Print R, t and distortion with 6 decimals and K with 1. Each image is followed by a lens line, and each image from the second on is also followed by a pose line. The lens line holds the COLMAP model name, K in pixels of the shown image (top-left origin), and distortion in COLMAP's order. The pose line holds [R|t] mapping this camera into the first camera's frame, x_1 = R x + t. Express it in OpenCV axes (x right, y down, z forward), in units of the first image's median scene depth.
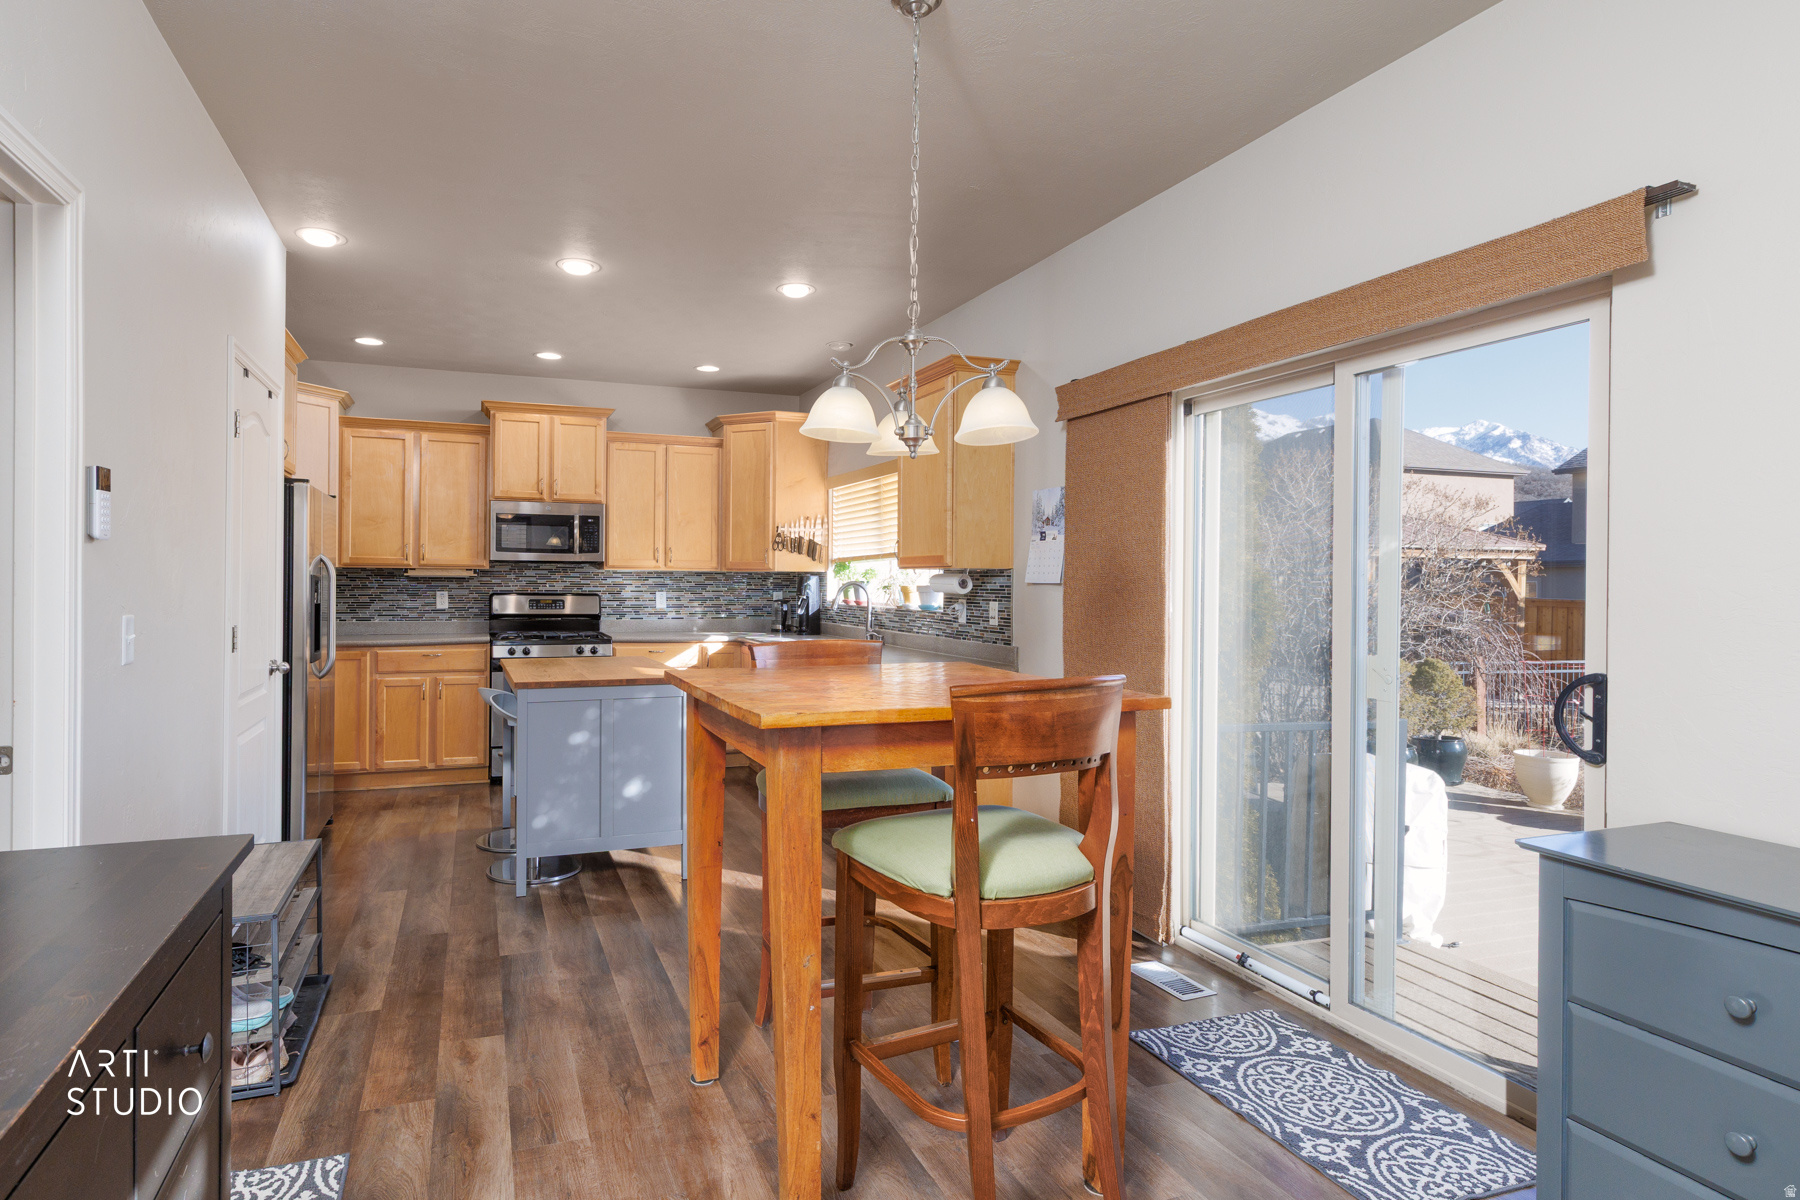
lens RADIAL K [[967.1, 0, 804.8], [0, 967.1, 590.1], [0, 0, 1]] dist [-0.000163, -0.000016]
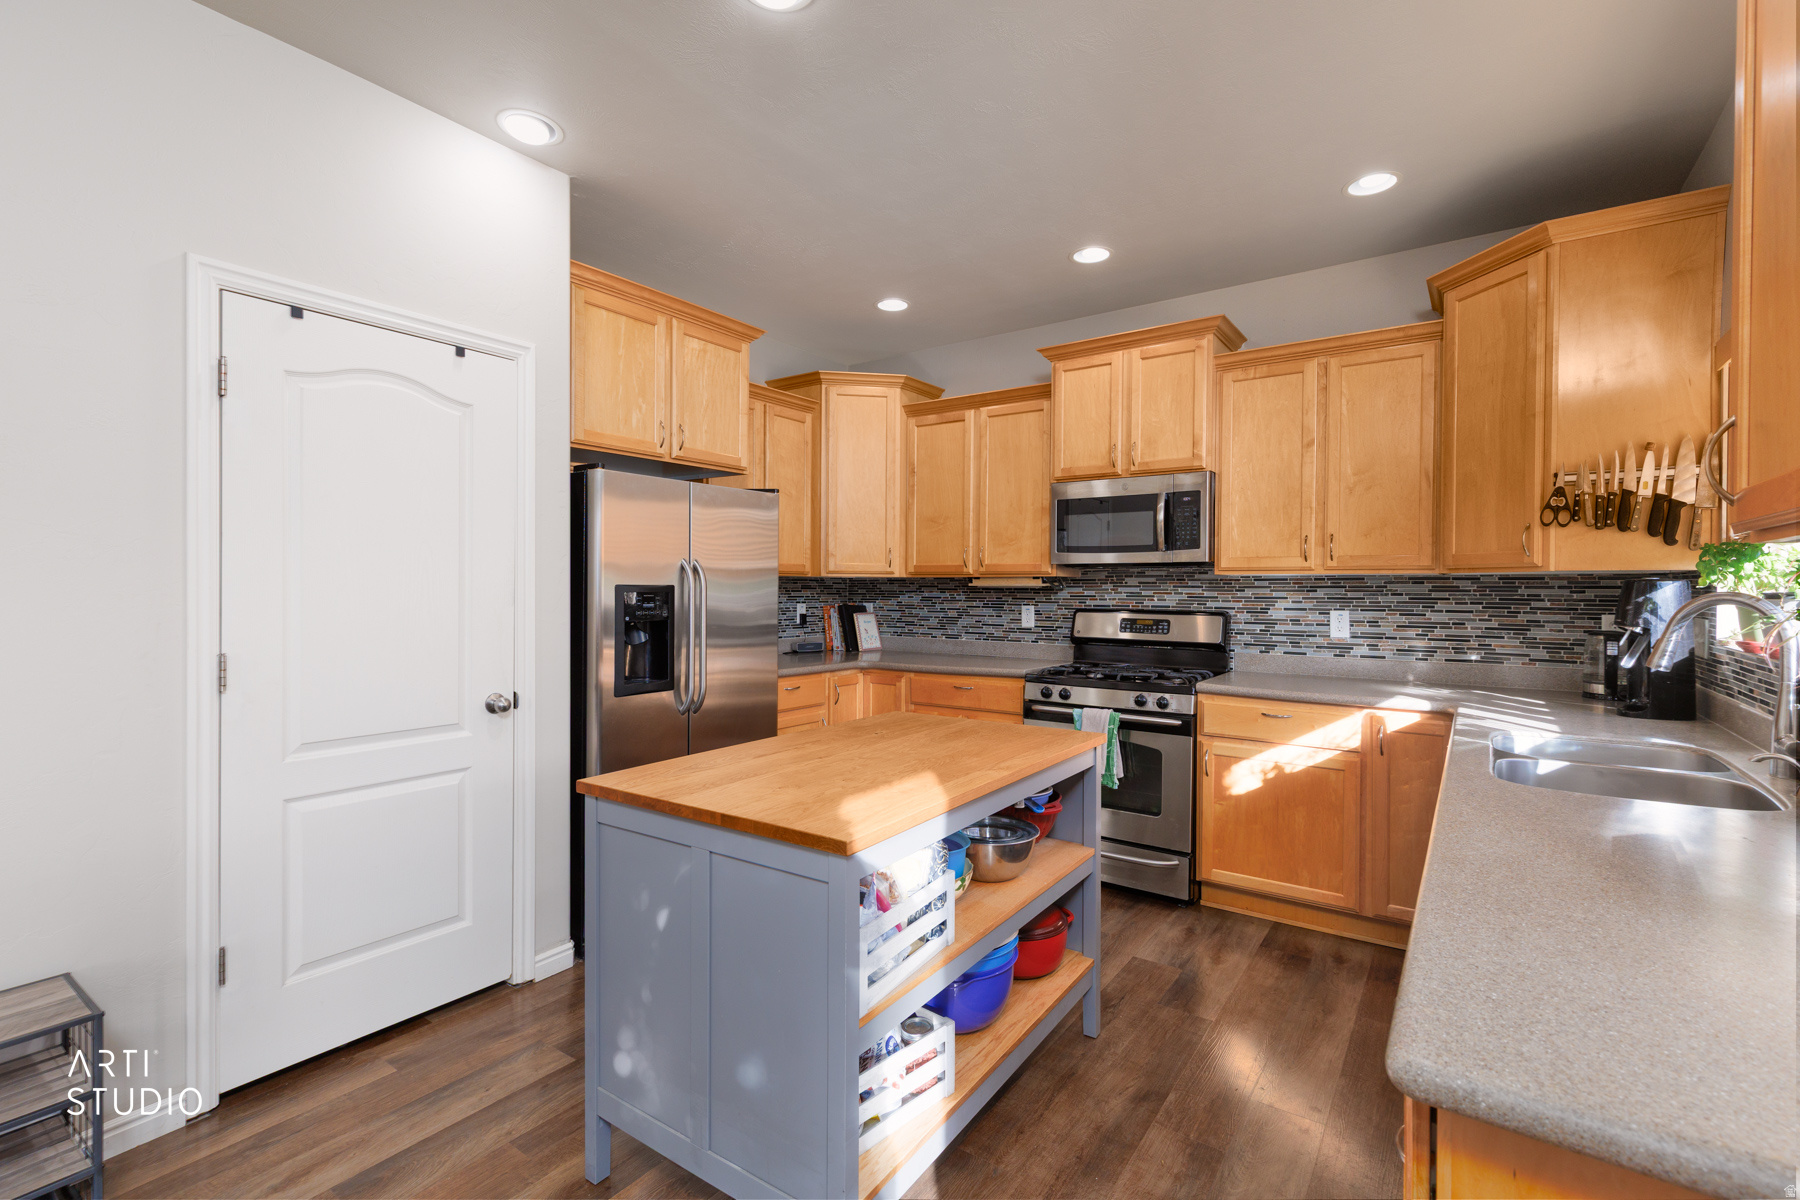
lens RADIAL K [[796.6, 0, 900.0], [0, 796.6, 600.0], [0, 0, 1]] dist [0.000130, 0.000025]
pose [[0.577471, 0.006402, -0.816386, 0.101556], [-0.007922, 0.999966, 0.002238, -0.004016], [0.816373, 0.005175, 0.577502, 0.533297]]
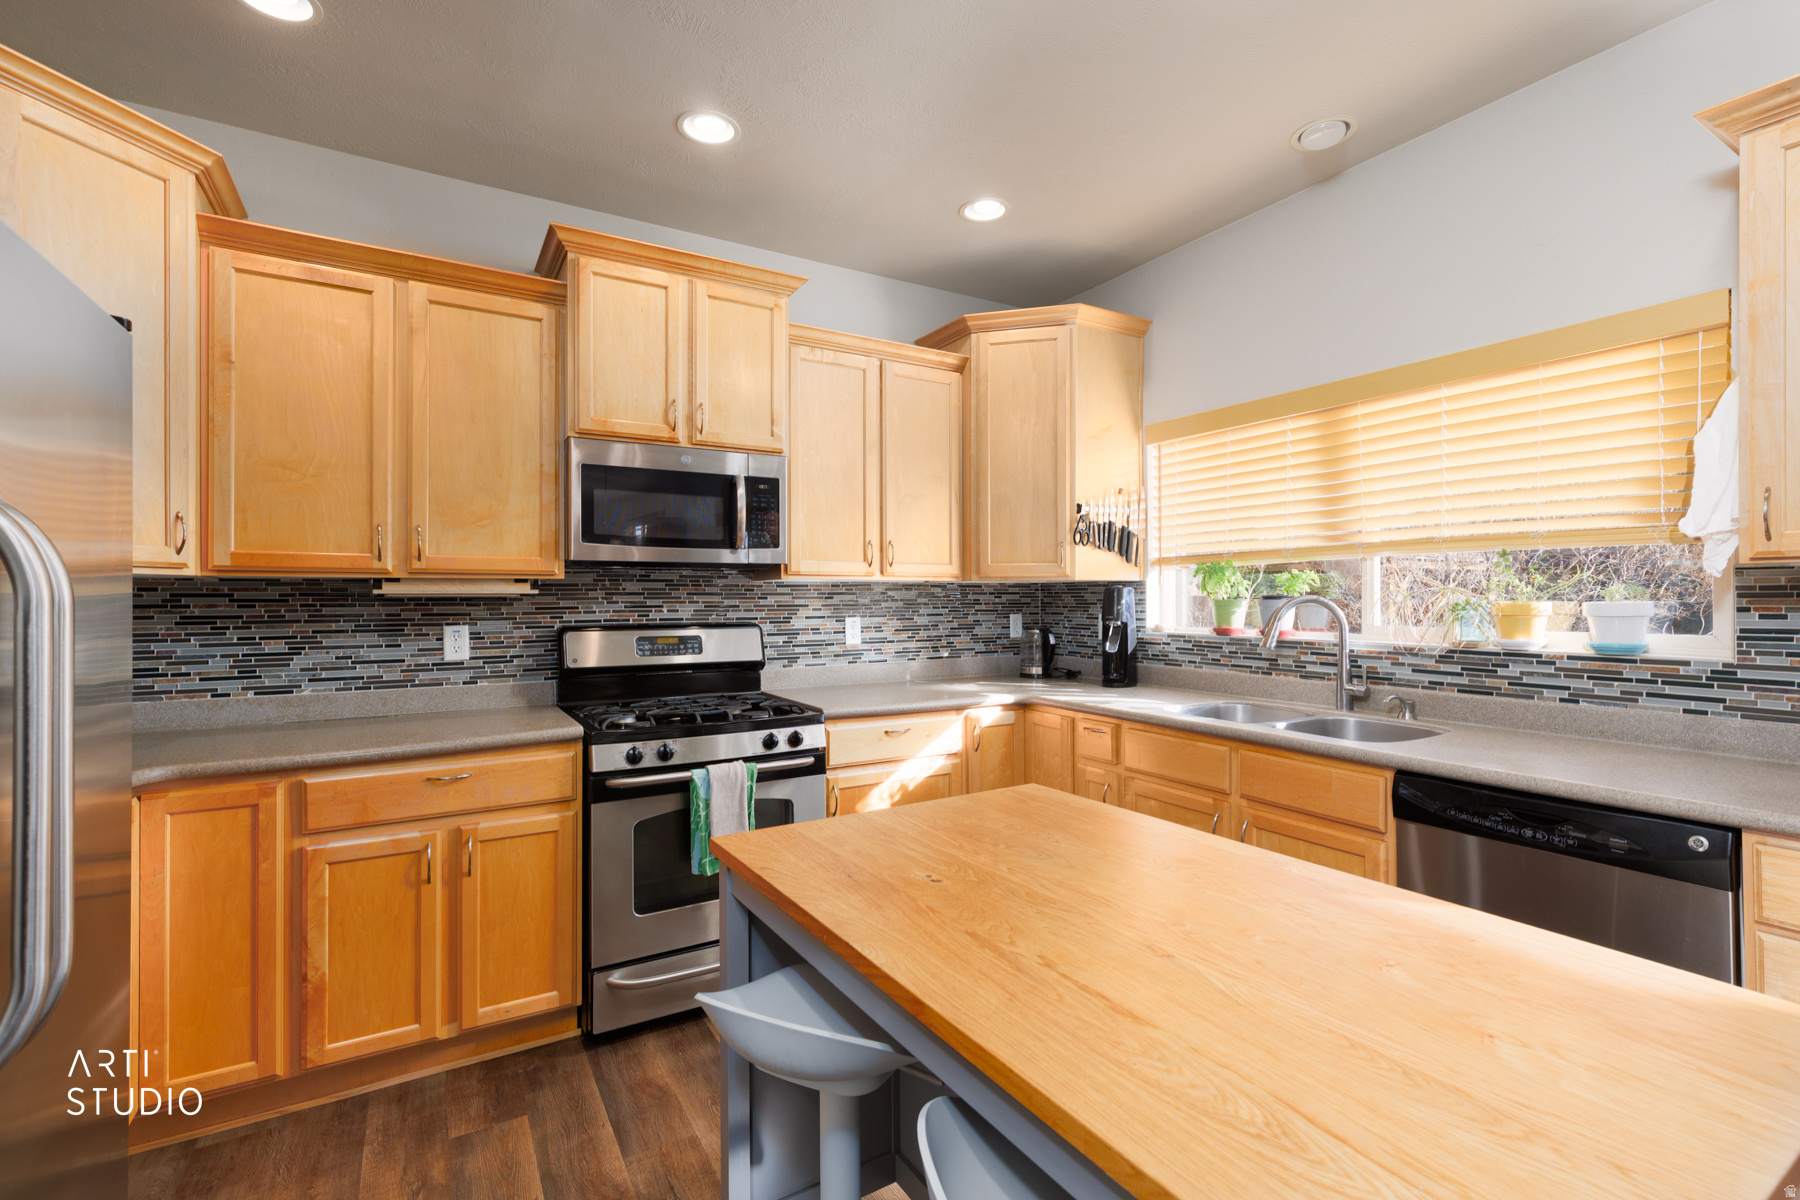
lens RADIAL K [[806.4, 0, 902.8], [0, 806.4, 596.0], [0, 0, 1]] dist [0.000675, 0.000037]
pose [[0.978389, -0.011321, 0.206464, -0.236654], [0.013208, 0.999883, -0.007763, -0.007622], [-0.206352, 0.010323, 0.978423, 0.549216]]
